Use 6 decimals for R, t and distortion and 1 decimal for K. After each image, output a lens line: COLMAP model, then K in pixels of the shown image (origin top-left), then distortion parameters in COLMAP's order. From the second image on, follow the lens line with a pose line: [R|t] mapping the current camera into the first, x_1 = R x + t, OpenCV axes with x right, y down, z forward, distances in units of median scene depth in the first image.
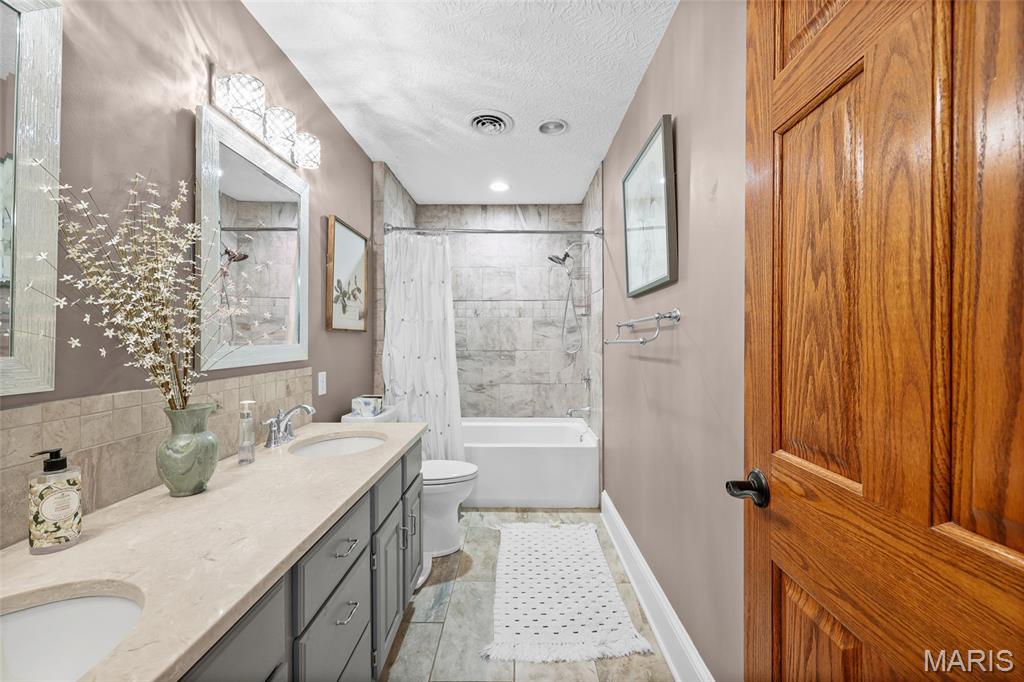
lens RADIAL K [[418.6, 0, 517.0], [0, 418.6, 340.5], [0, 0, 1]] dist [0.004368, -0.001289]
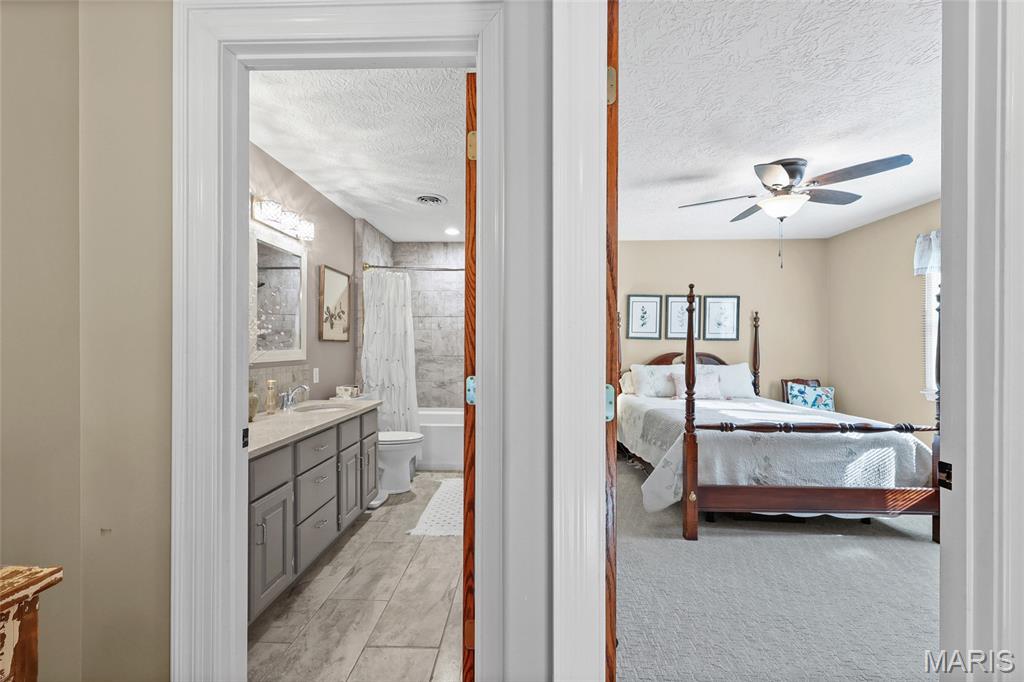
lens RADIAL K [[418.6, 0, 511.8], [0, 418.6, 347.7], [0, 0, 1]] dist [0.004368, -0.001289]
pose [[0.999725, 0.002532, -0.023318, 0.242297], [-0.002561, 0.999996, -0.001193, 0.001048], [0.023315, 0.001252, 0.999727, -0.435346]]
